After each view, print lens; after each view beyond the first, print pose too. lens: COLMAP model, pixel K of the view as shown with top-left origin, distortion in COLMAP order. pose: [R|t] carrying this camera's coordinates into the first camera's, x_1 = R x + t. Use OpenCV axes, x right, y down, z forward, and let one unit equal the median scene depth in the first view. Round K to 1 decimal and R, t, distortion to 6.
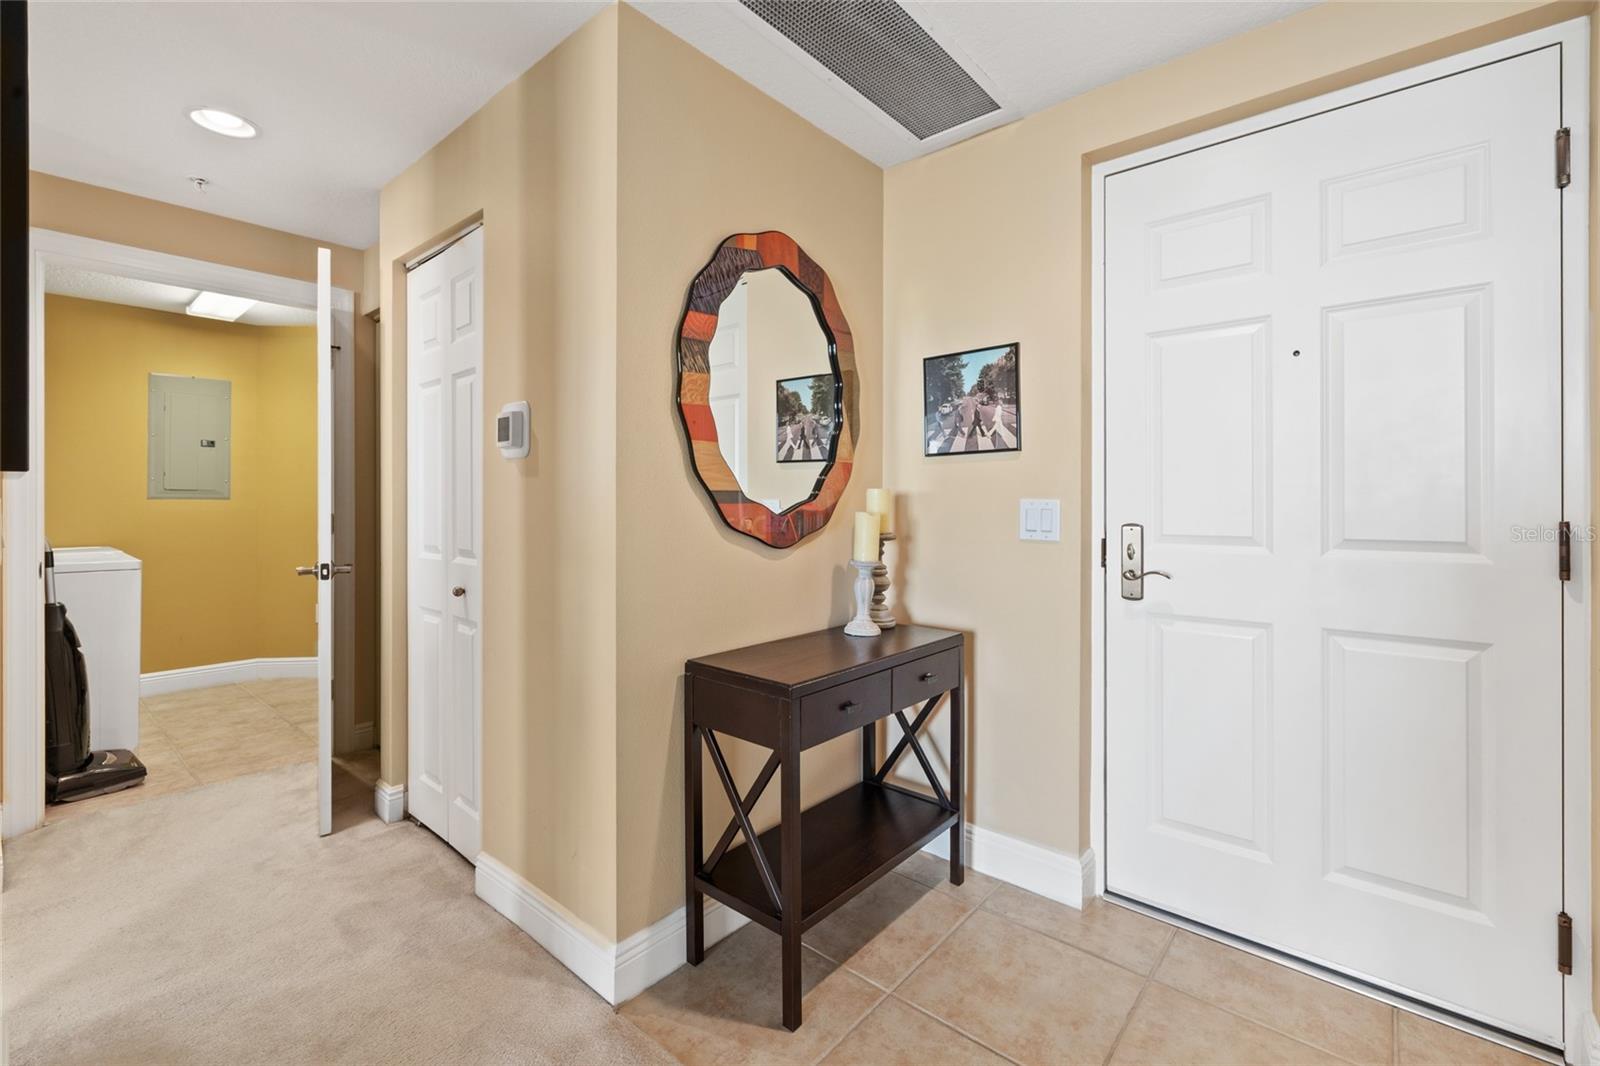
lens RADIAL K [[690.0, 0, 818.6], [0, 690.0, 501.6], [0, 0, 1]] dist [-0.000204, 0.000057]
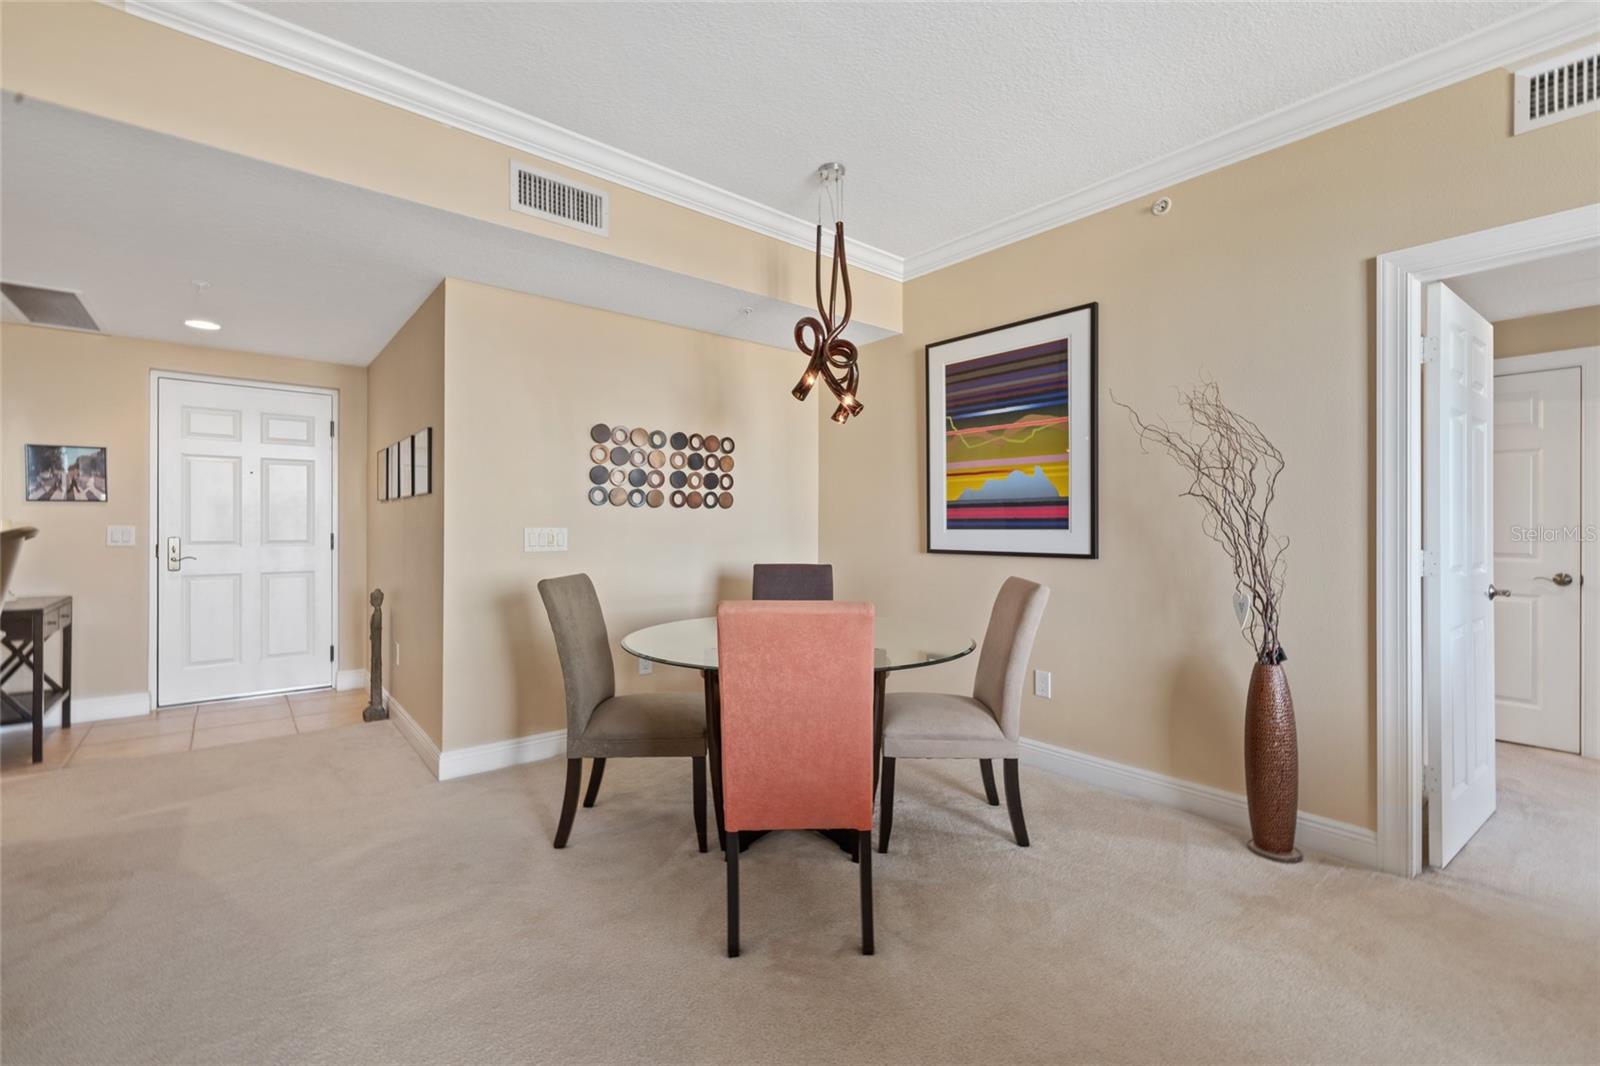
lens RADIAL K [[690.0, 0, 800.6], [0, 690.0, 525.6], [0, 0, 1]] dist [-0.000204, 0.000057]
pose [[0.180390, 0.002789, 0.983591, -1.265724], [-0.000868, 0.999996, -0.002676, -0.000728], [-0.983595, -0.000371, 0.180391, -1.289217]]
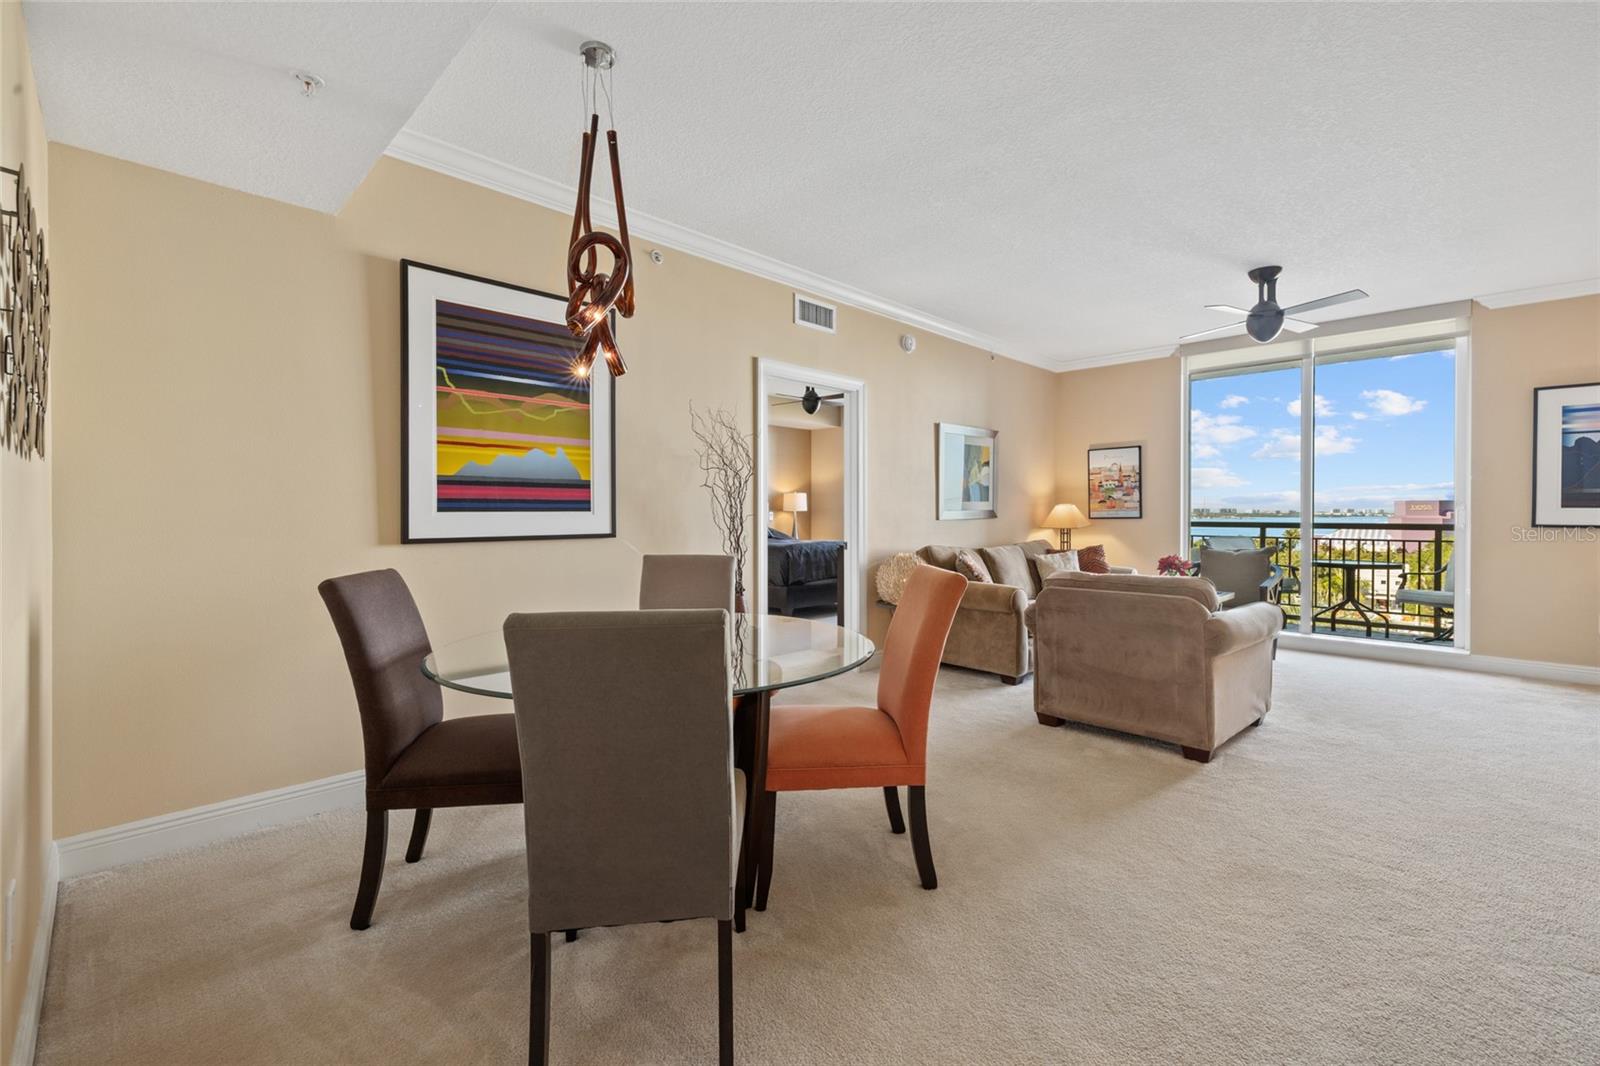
lens RADIAL K [[690.0, 0, 799.9], [0, 690.0, 521.5], [0, 0, 1]] dist [-0.000204, 0.000057]
pose [[-0.996890, -0.000873, 0.078802, -0.278470], [0.000472, 0.999854, 0.017058, 0.000216], [-0.078805, 0.017042, -0.996744, -0.011689]]
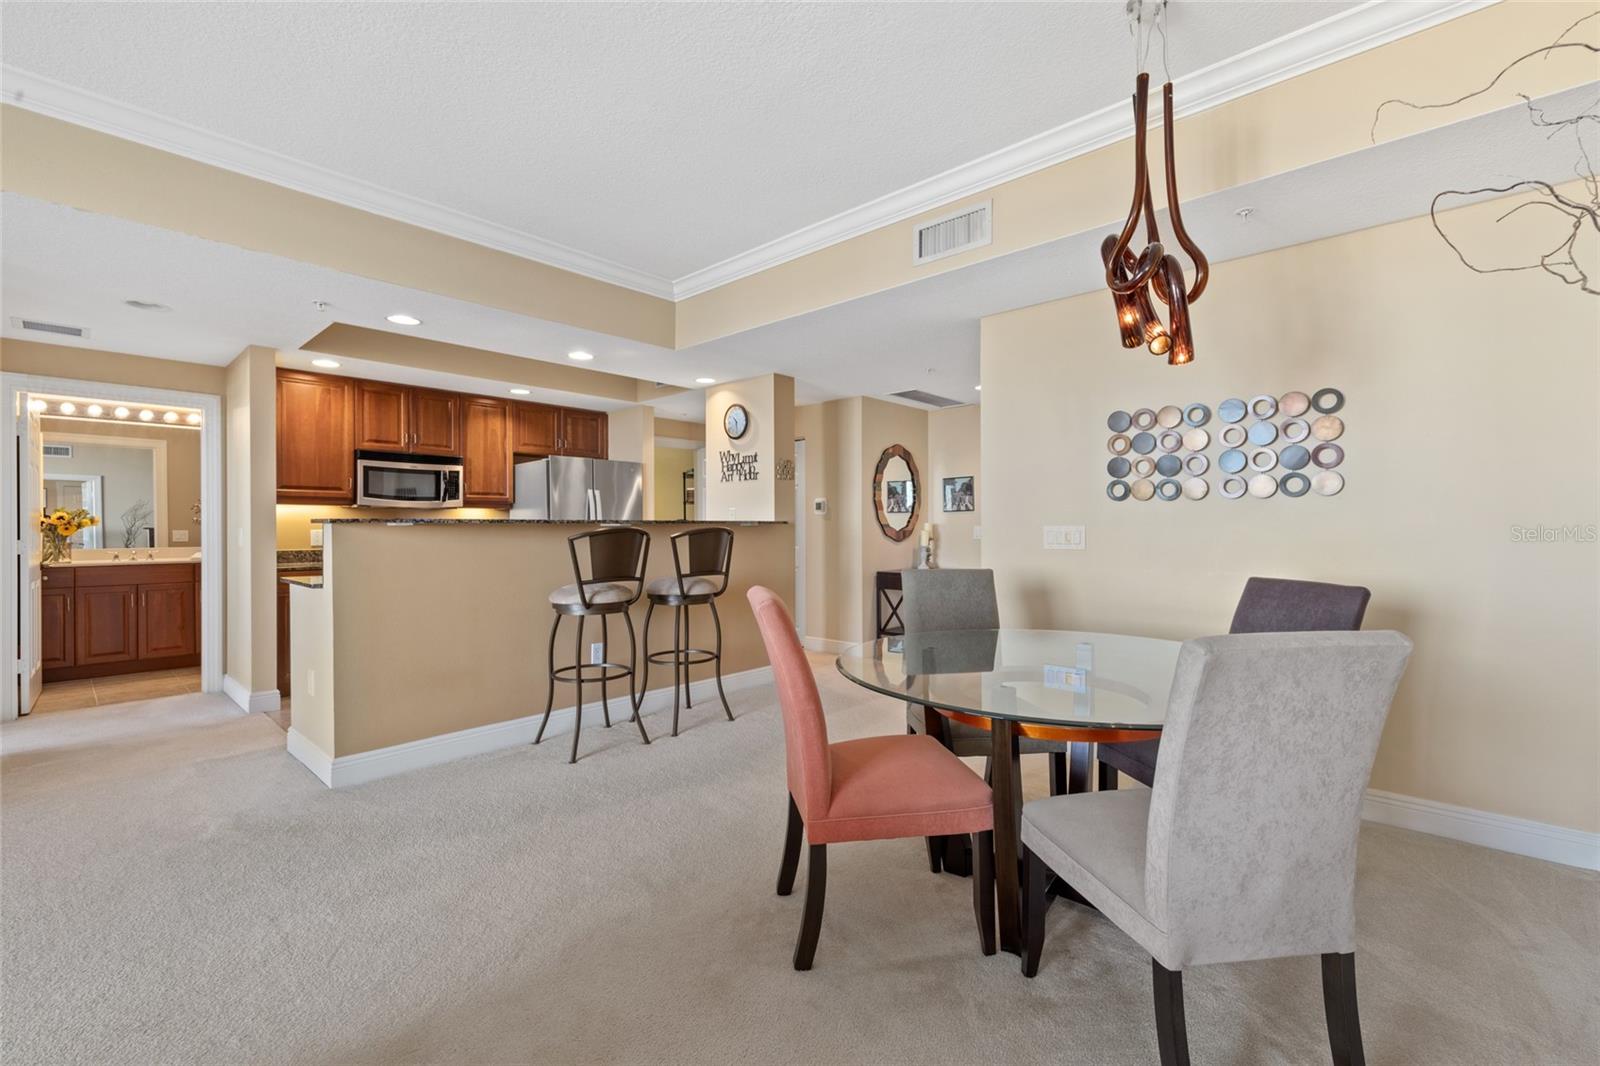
lens RADIAL K [[690.0, 0, 805.5], [0, 690.0, 528.2], [0, 0, 1]] dist [-0.000204, 0.000057]
pose [[0.998705, -0.004014, -0.050715, -0.301392], [0.003983, 0.999992, -0.000720, 0.005054], [0.050718, 0.000517, 0.998713, -2.088506]]
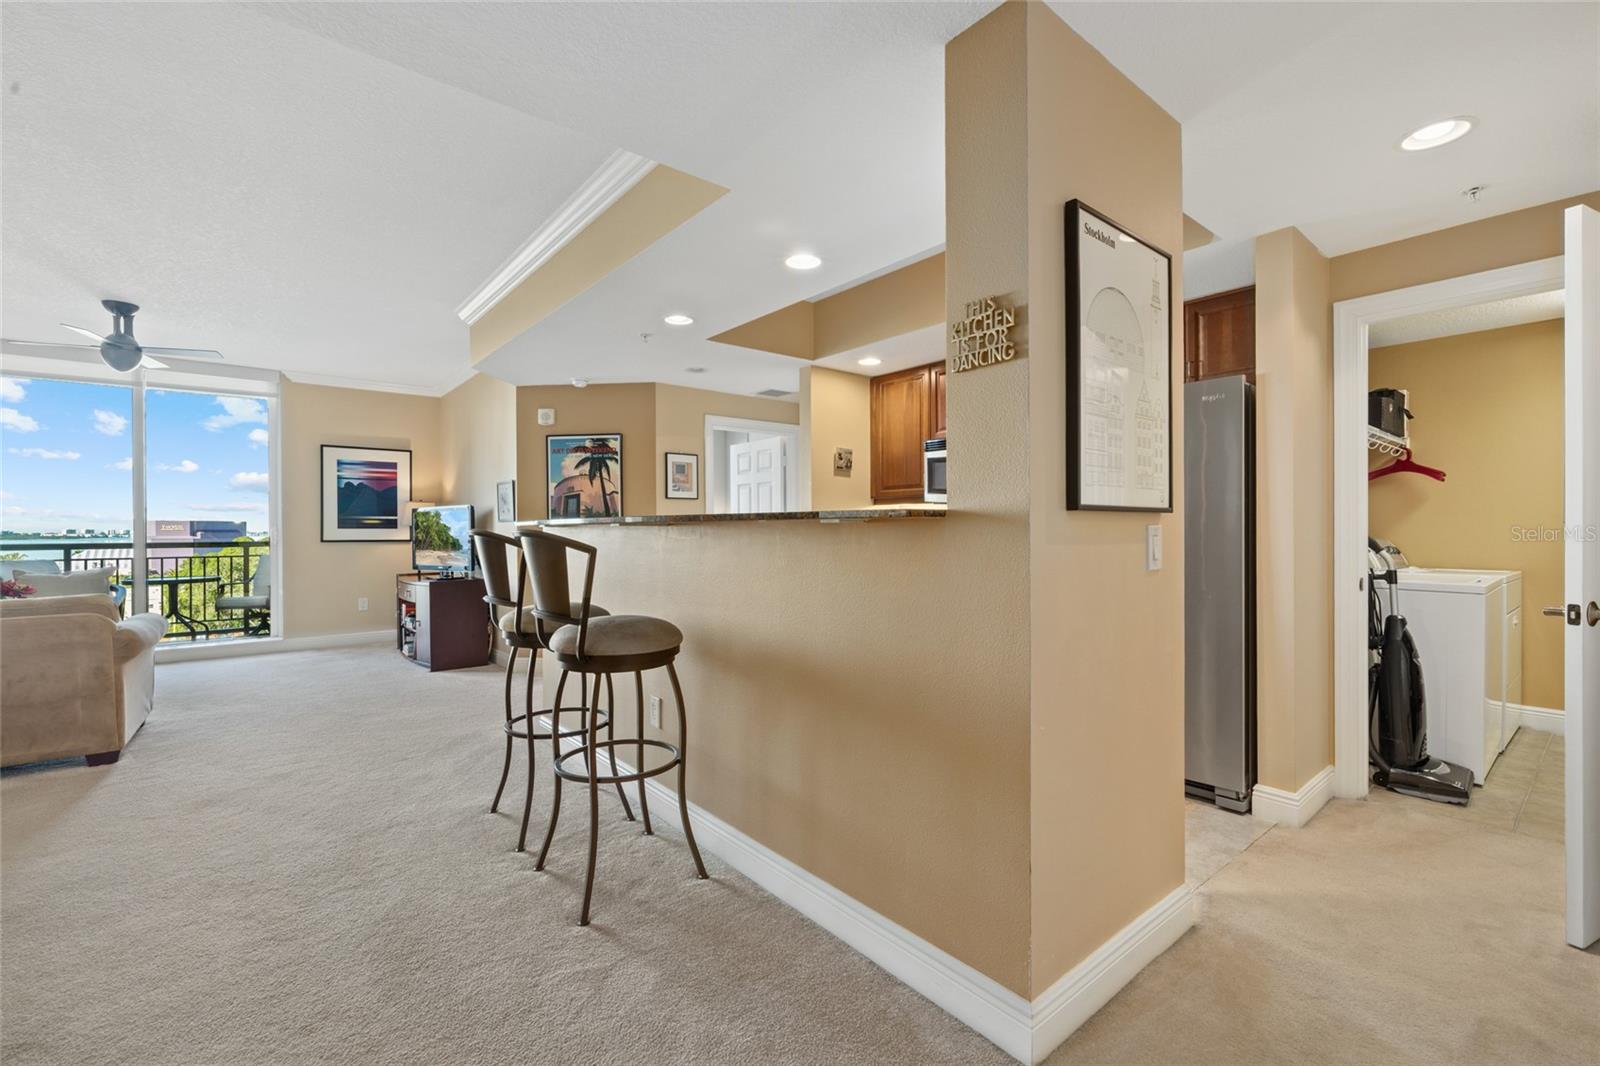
lens RADIAL K [[690.0, 0, 796.3], [0, 690.0, 529.8], [0, 0, 1]] dist [-0.000204, 0.000057]
pose [[-0.184059, 0.002469, -0.982912, 0.279418], [0.002768, 0.999994, 0.001993, 0.000628], [0.982911, -0.002354, -0.184065, 0.327429]]
